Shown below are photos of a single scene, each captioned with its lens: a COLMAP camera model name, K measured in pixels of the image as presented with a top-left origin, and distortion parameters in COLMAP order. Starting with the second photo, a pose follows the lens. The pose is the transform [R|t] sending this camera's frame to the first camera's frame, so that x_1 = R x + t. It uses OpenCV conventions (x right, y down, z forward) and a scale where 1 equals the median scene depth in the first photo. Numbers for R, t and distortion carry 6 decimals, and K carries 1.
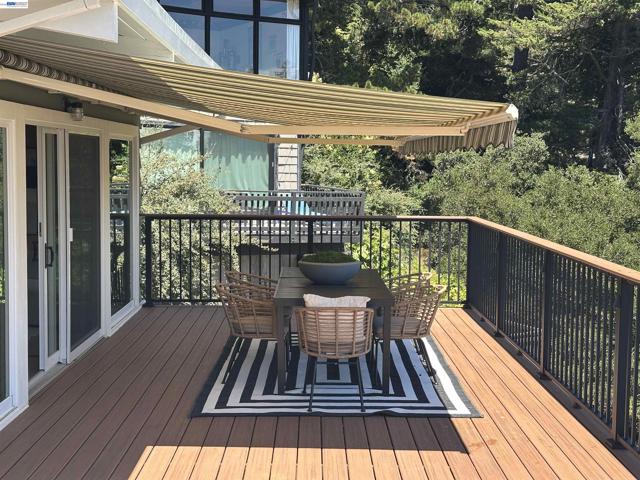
lens RADIAL K [[875.2, 0, 320.0], [0, 875.2, 240.0], [0, 0, 1]] dist [0.109235, 0.018976]
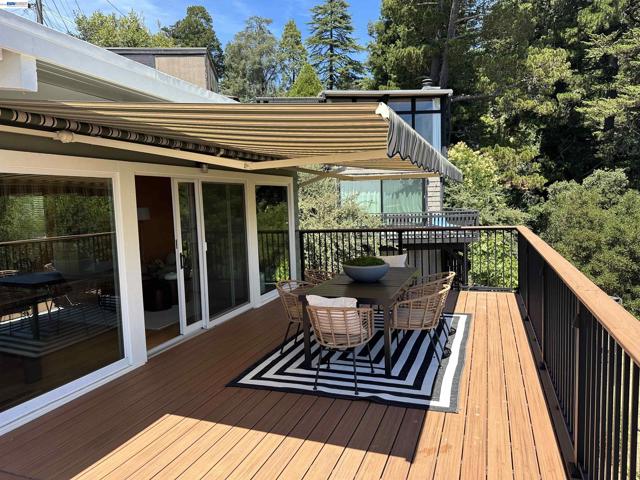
lens RADIAL K [[443.3, 0, 320.0], [0, 443.3, 240.0], [0, 0, 1]] dist [0.006745, -0.022537]
pose [[0.929566, -0.019335, -0.368148, 0.071043], [0.019689, 0.999802, -0.002797, -0.004309], [0.368129, -0.004649, 0.929763, 0.130628]]
